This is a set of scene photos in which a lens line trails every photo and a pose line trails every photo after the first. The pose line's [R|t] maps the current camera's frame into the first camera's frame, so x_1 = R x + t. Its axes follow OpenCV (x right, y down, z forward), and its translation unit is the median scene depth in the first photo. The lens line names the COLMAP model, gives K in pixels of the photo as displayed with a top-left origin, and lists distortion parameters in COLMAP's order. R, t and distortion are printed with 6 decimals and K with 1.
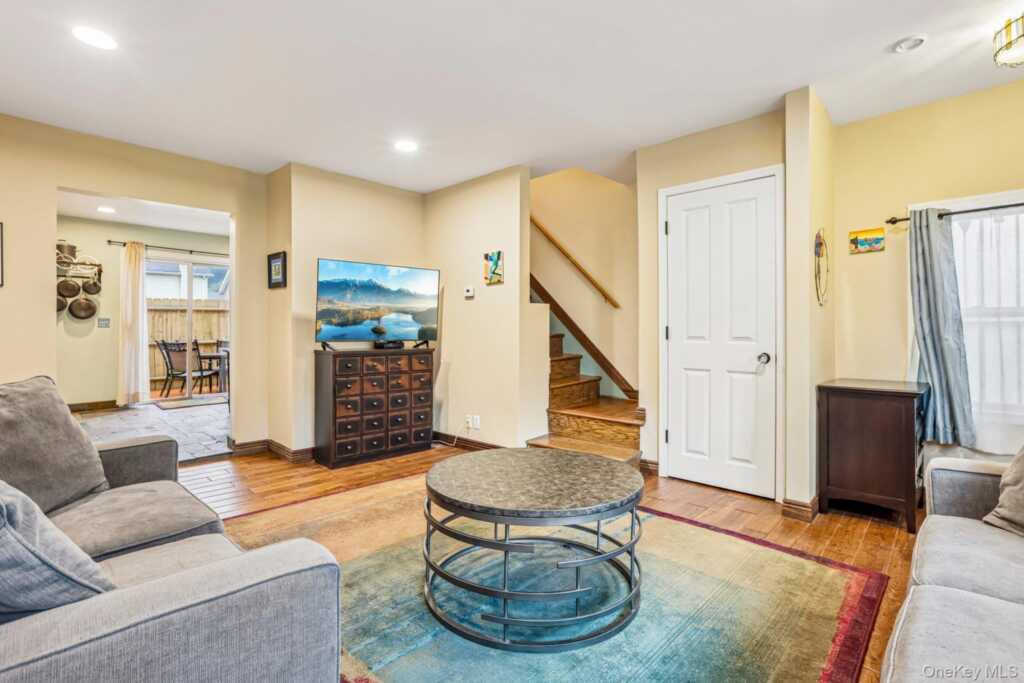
lens RADIAL K [[485.9, 0, 523.4], [0, 485.9, 324.5], [0, 0, 1]] dist [-0.037984, 0.012773]
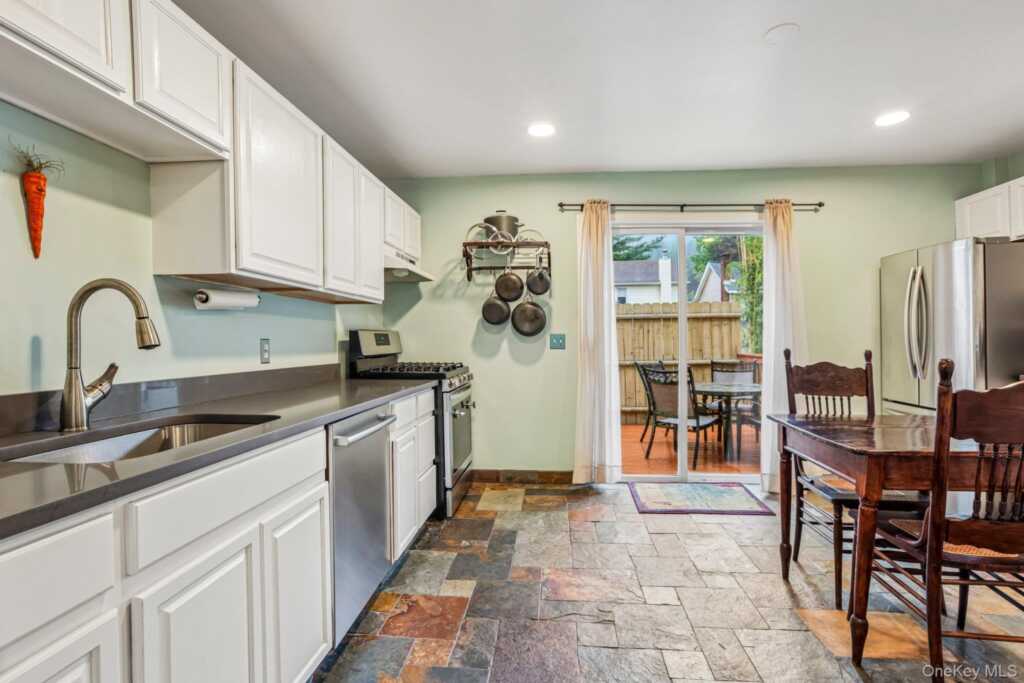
lens RADIAL K [[485.9, 0, 533.9], [0, 485.9, 327.8], [0, 0, 1]] dist [-0.037984, 0.012773]
pose [[0.639144, -0.019526, -0.768839, -0.429713], [0.014788, 0.999805, -0.013098, -0.013596], [0.768945, -0.002998, 0.639308, 0.584243]]
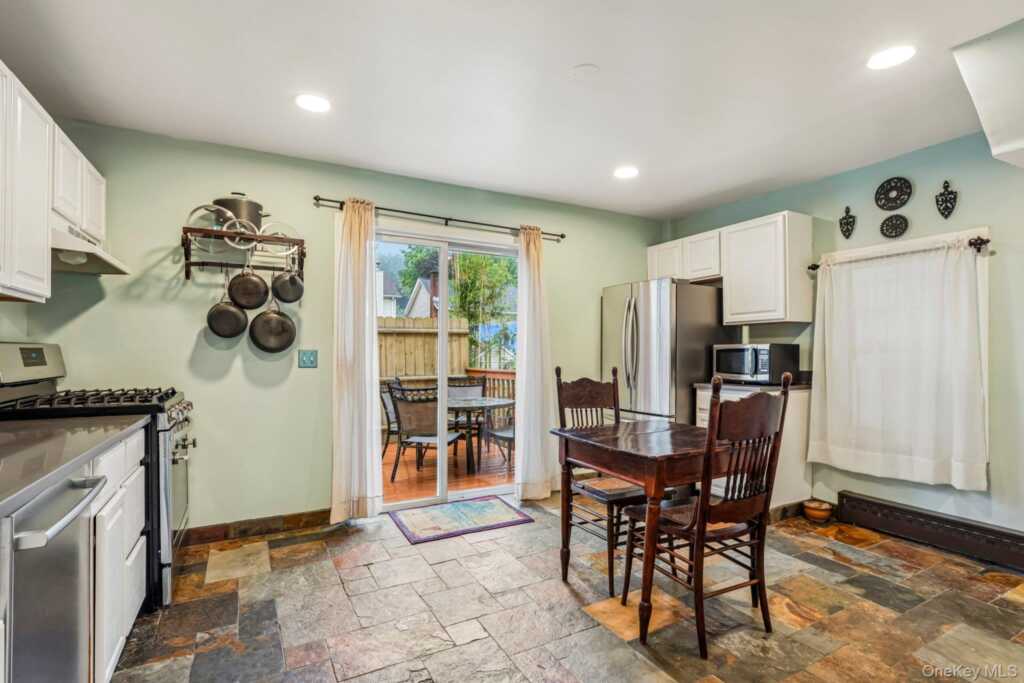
lens RADIAL K [[485.9, 0, 522.2], [0, 485.9, 340.0], [0, 0, 1]] dist [-0.037984, 0.012773]
pose [[0.955496, -0.006377, -0.294936, -0.512013], [0.003750, 0.999948, -0.009470, -0.018052], [0.294981, 0.007943, 0.955470, 0.574471]]
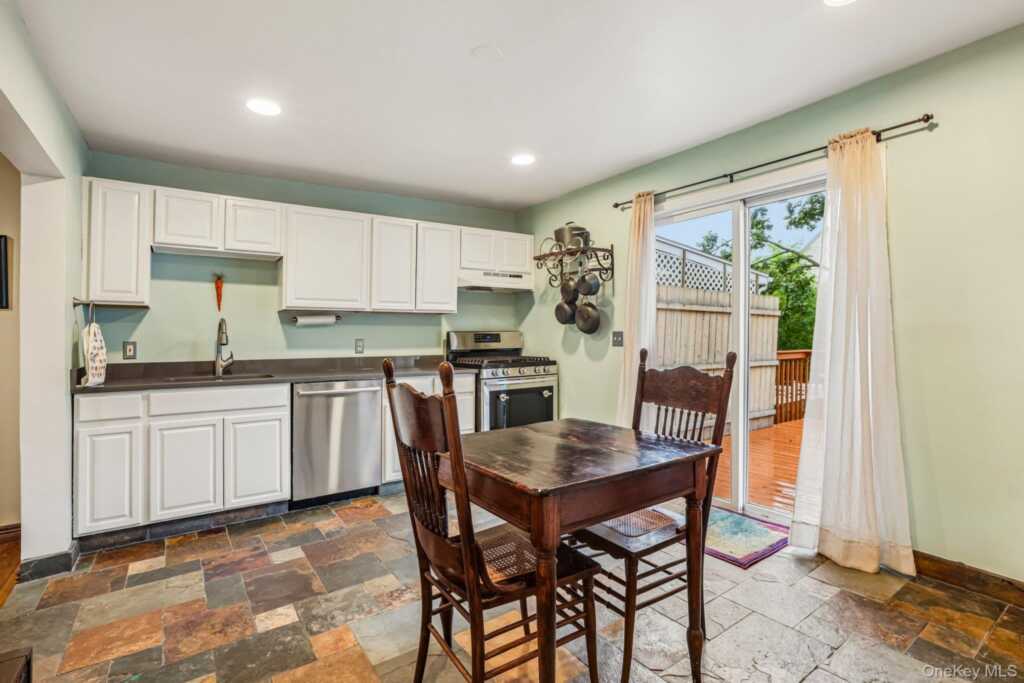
lens RADIAL K [[485.2, 0, 505.5], [0, 485.2, 307.5], [0, 0, 1]] dist [0.002416, 0.002367]
pose [[-0.192436, -0.056208, -0.979698, -0.237987], [0.028516, 0.997616, -0.062837, -0.008998], [0.980895, -0.040029, -0.190375, 0.977679]]
